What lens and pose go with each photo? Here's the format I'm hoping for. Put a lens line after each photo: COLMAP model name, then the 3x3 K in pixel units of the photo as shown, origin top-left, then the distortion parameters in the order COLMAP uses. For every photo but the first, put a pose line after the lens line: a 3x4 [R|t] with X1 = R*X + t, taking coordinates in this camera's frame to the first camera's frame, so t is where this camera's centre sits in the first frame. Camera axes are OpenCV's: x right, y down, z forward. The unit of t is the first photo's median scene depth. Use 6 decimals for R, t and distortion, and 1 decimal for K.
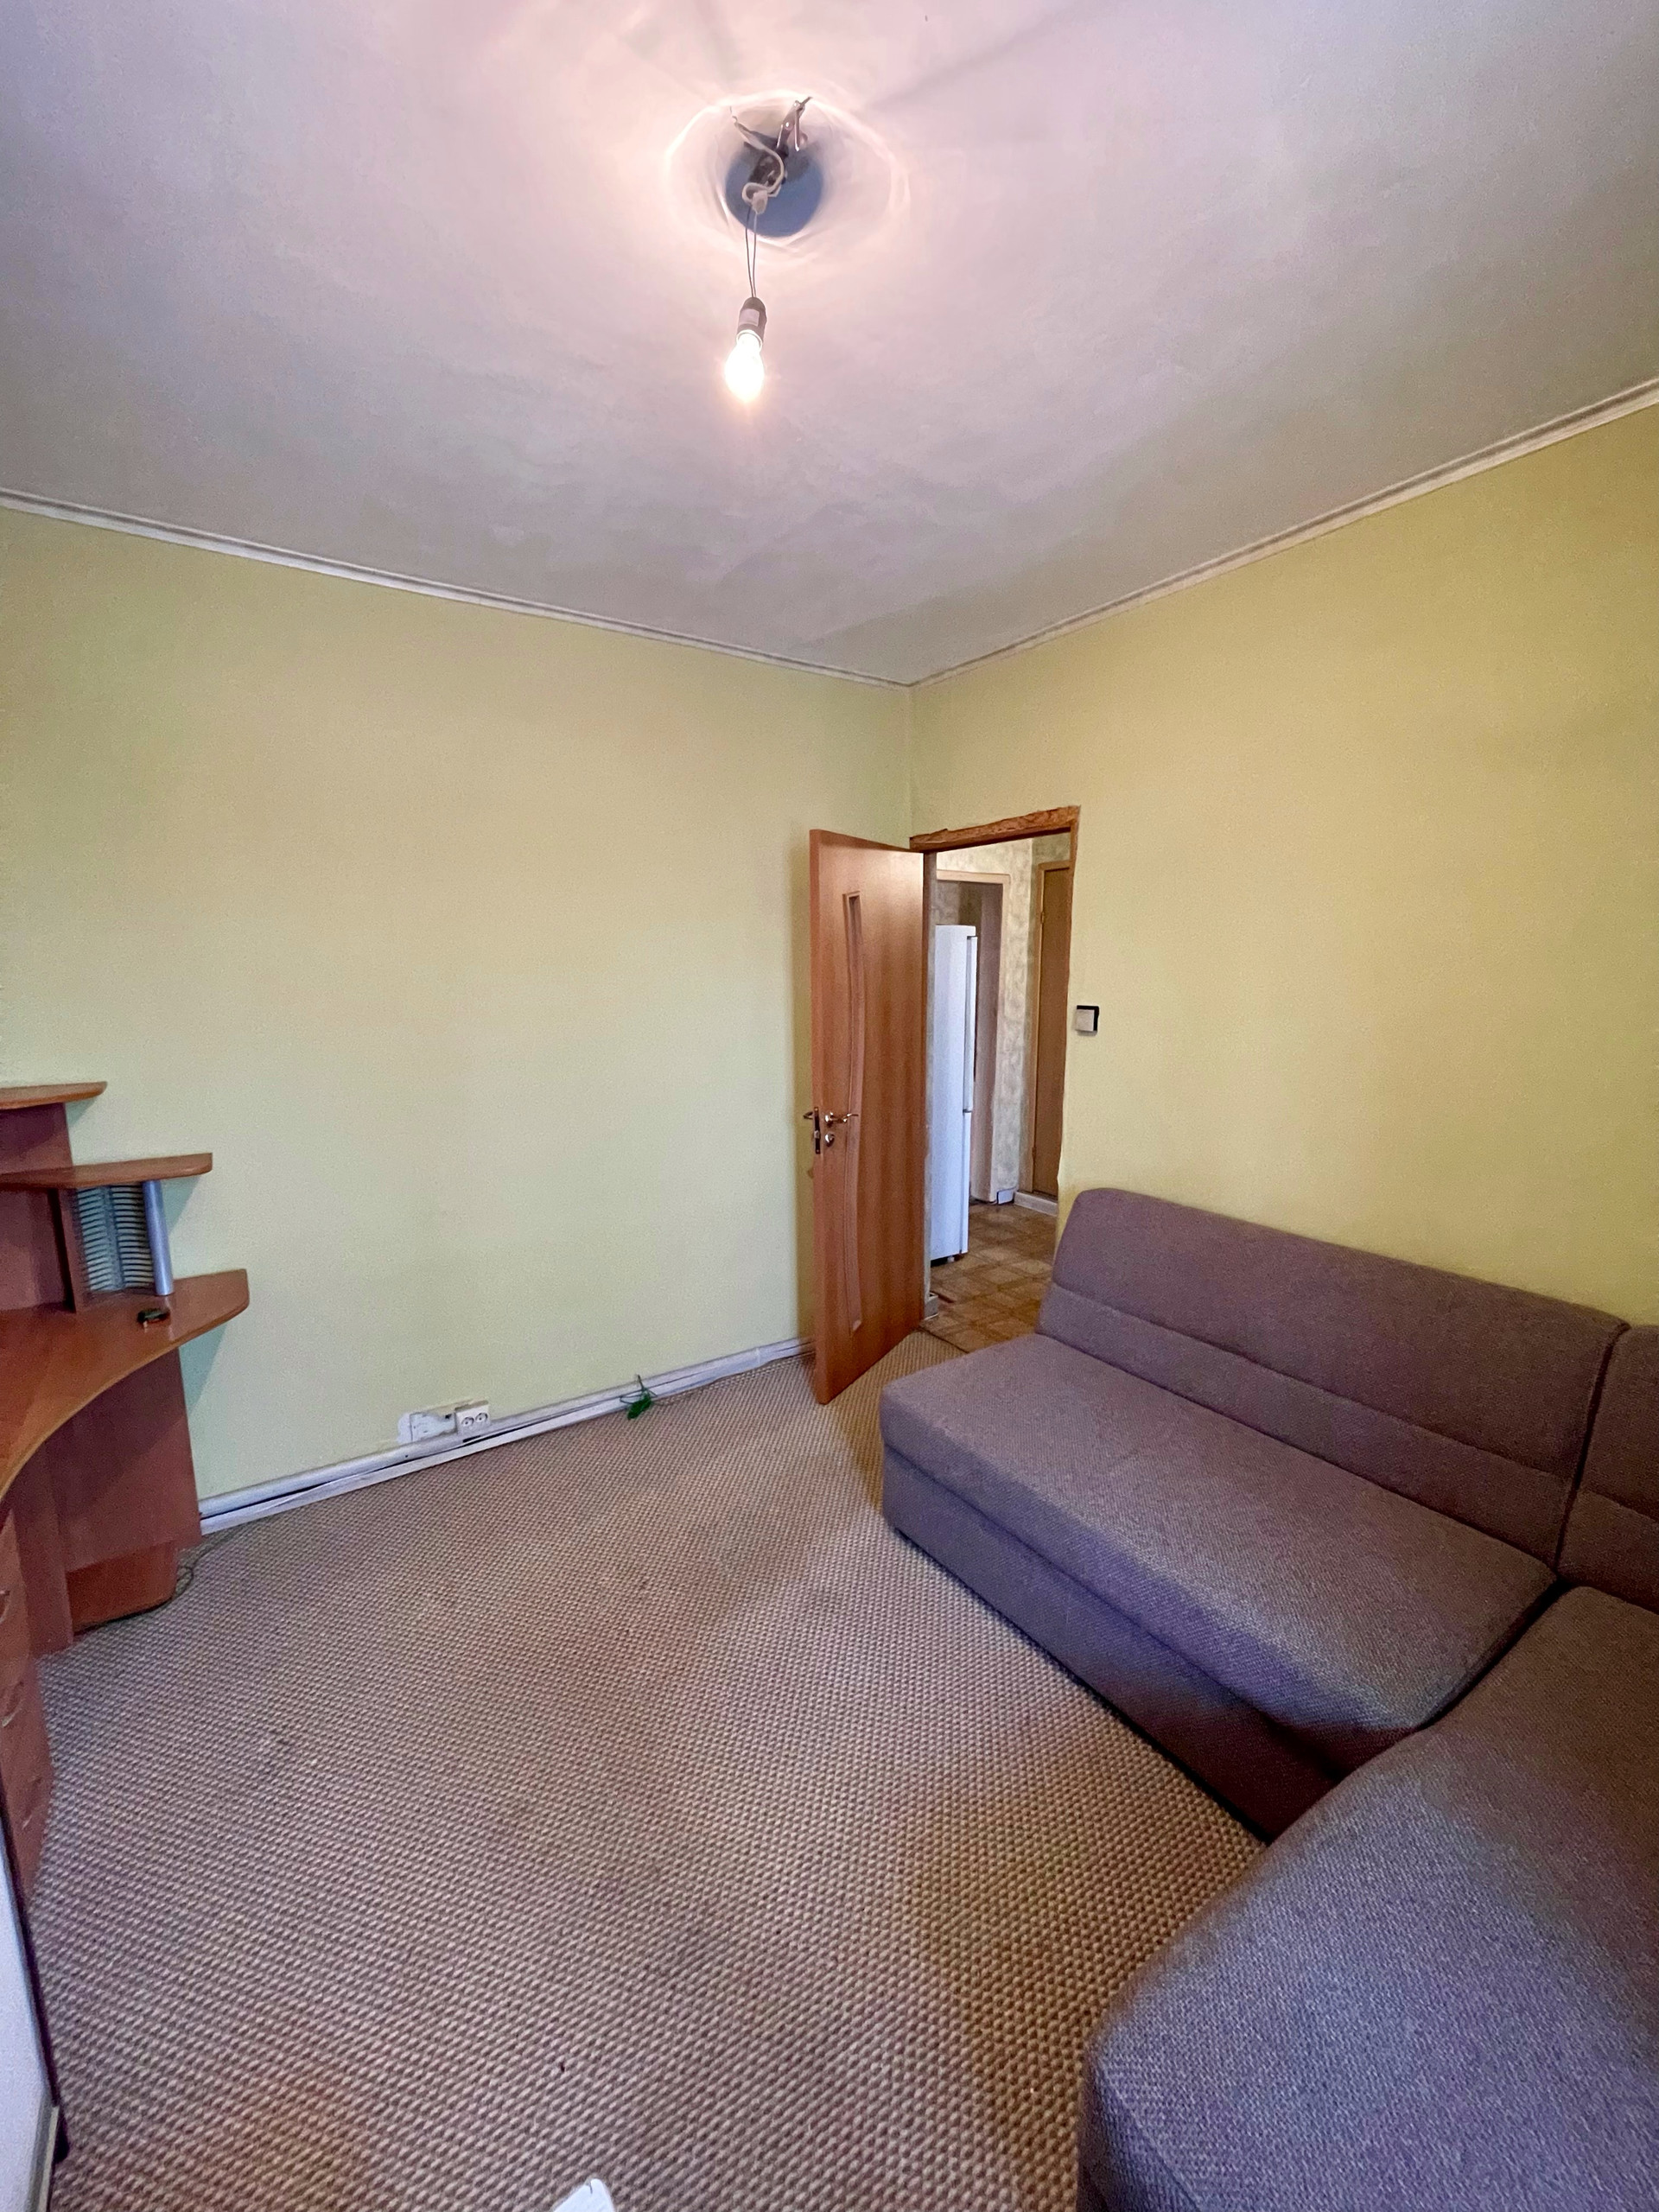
lens RADIAL K [[889.7, 0, 823.9], [0, 889.7, 1101.6], [0, 0, 1]] dist [0.002496, -0.000463]
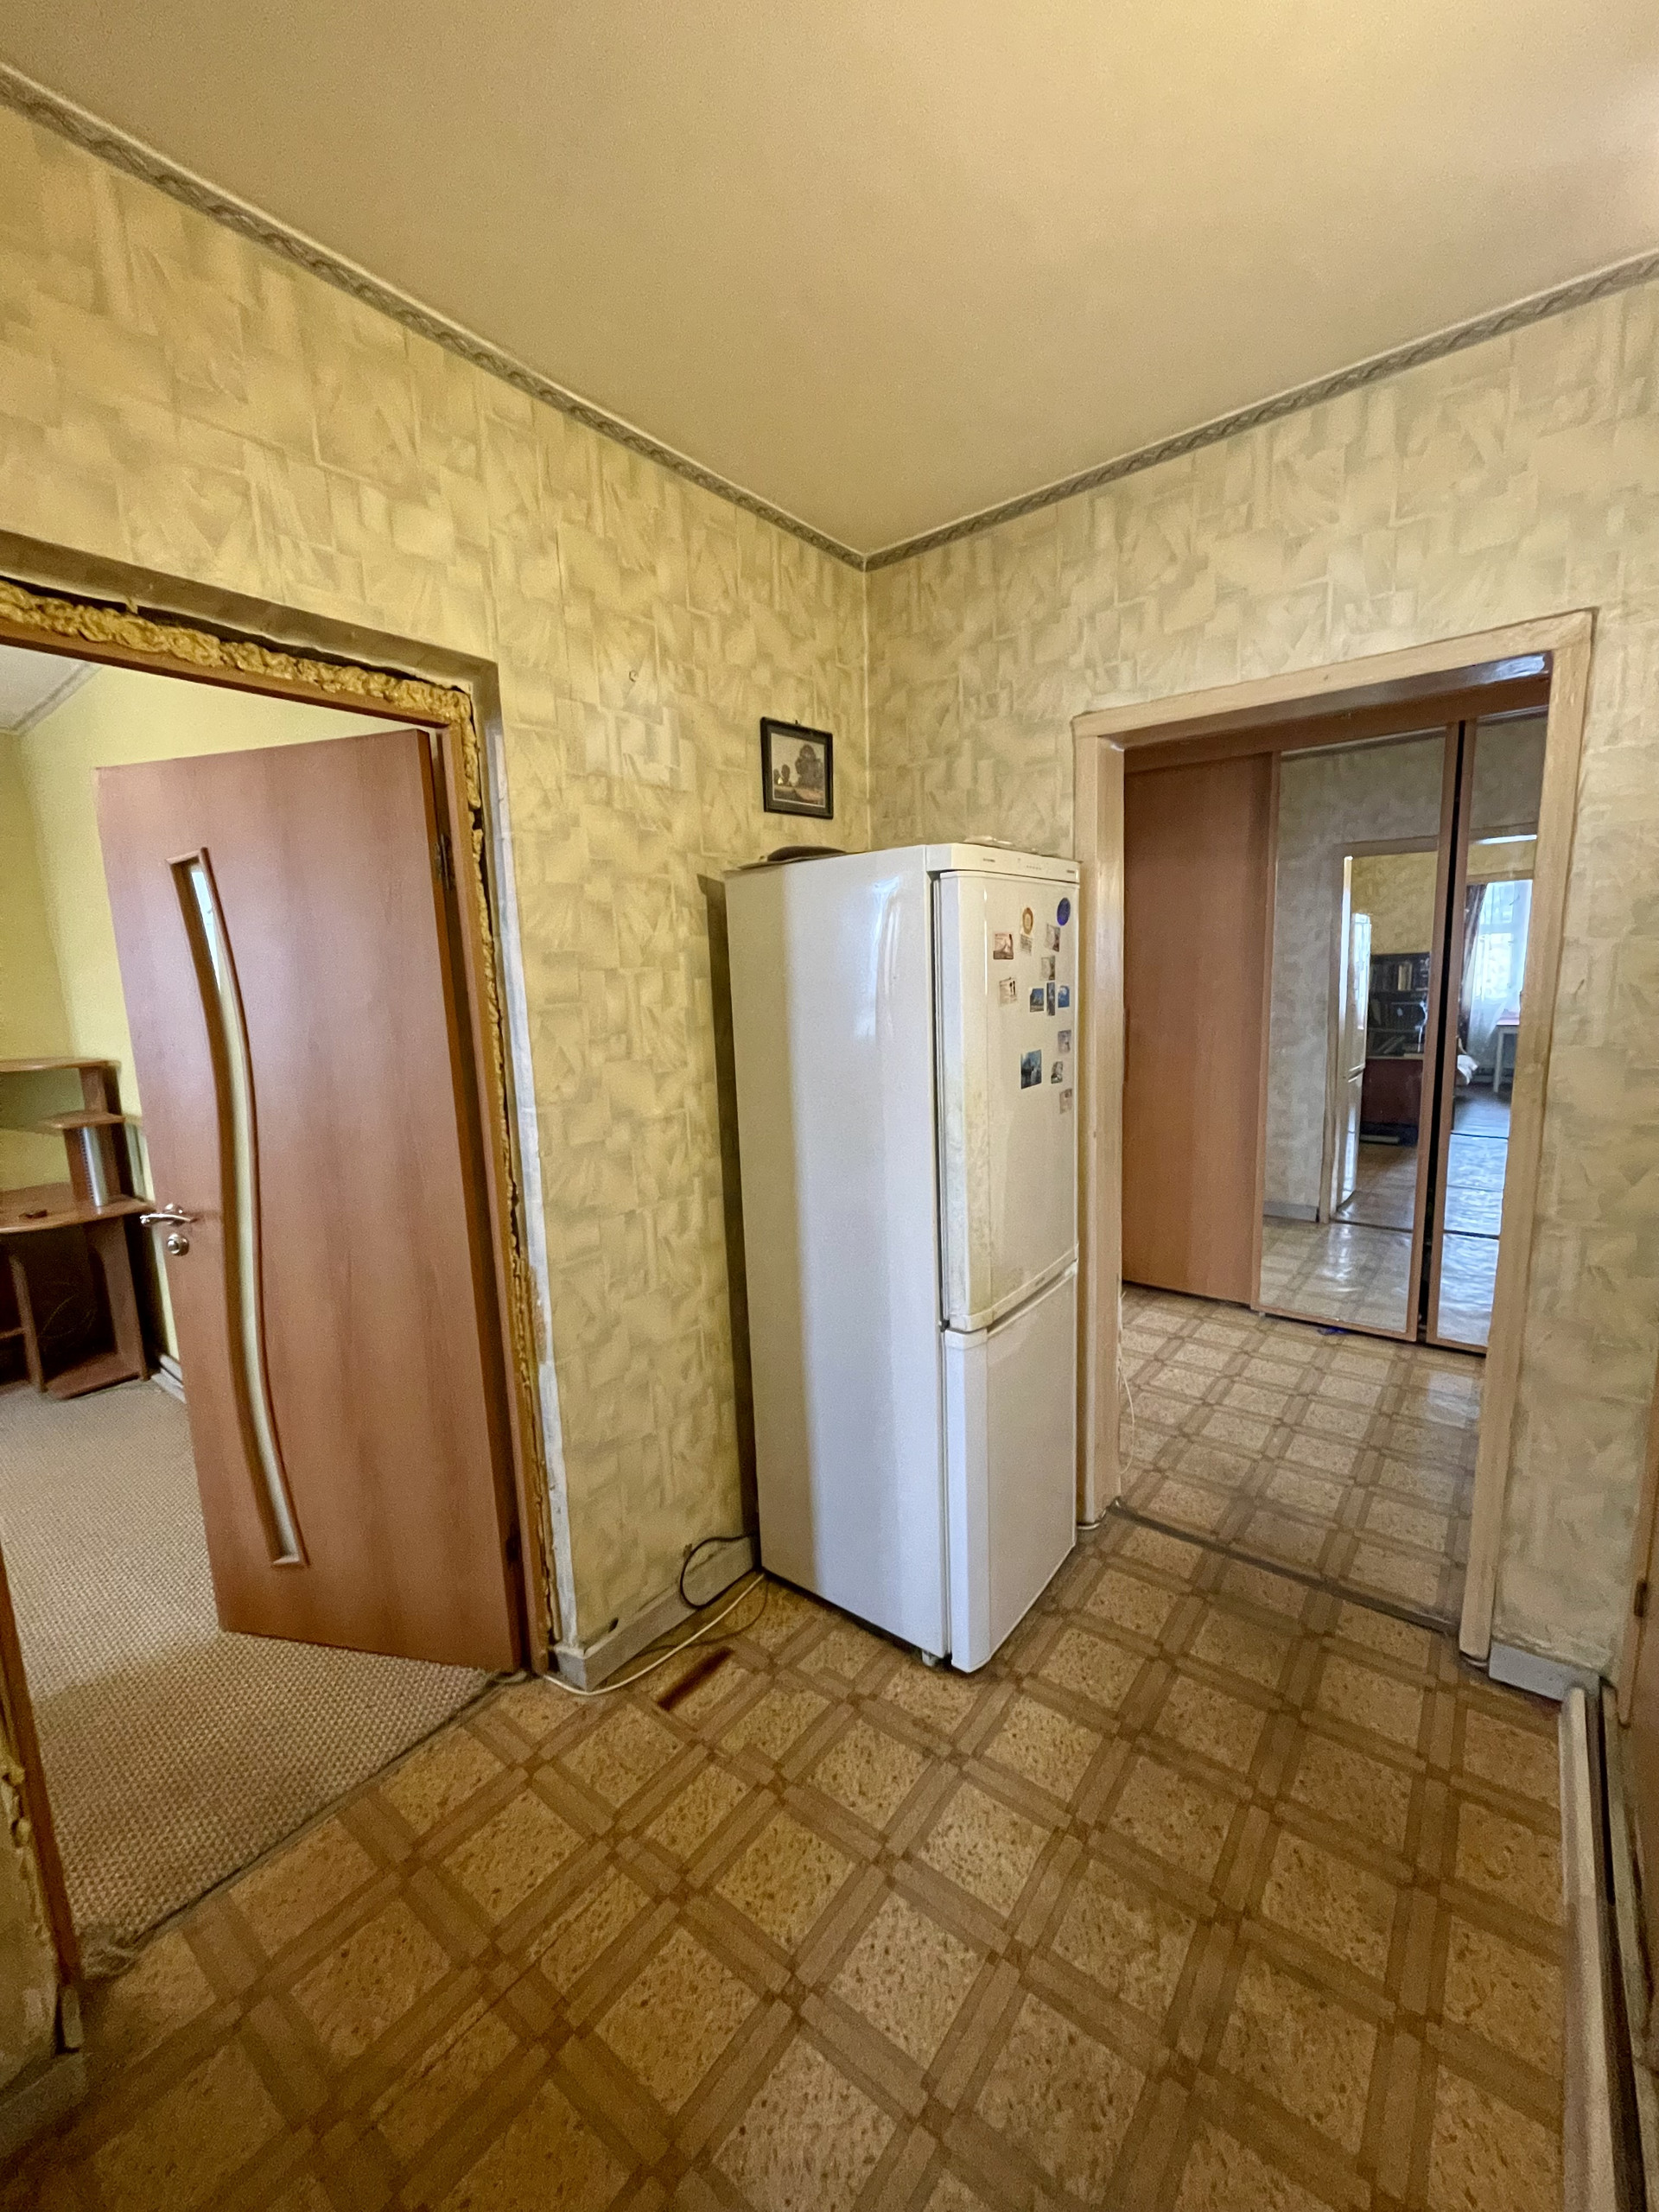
lens RADIAL K [[889.7, 0, 826.6], [0, 889.7, 1107.4], [0, 0, 1]] dist [0.002496, -0.000463]
pose [[0.313156, 0.141149, -0.939154, 0.672889], [-0.114197, 0.987315, 0.110309, -0.162834], [0.942811, 0.072705, 0.325303, 1.113914]]
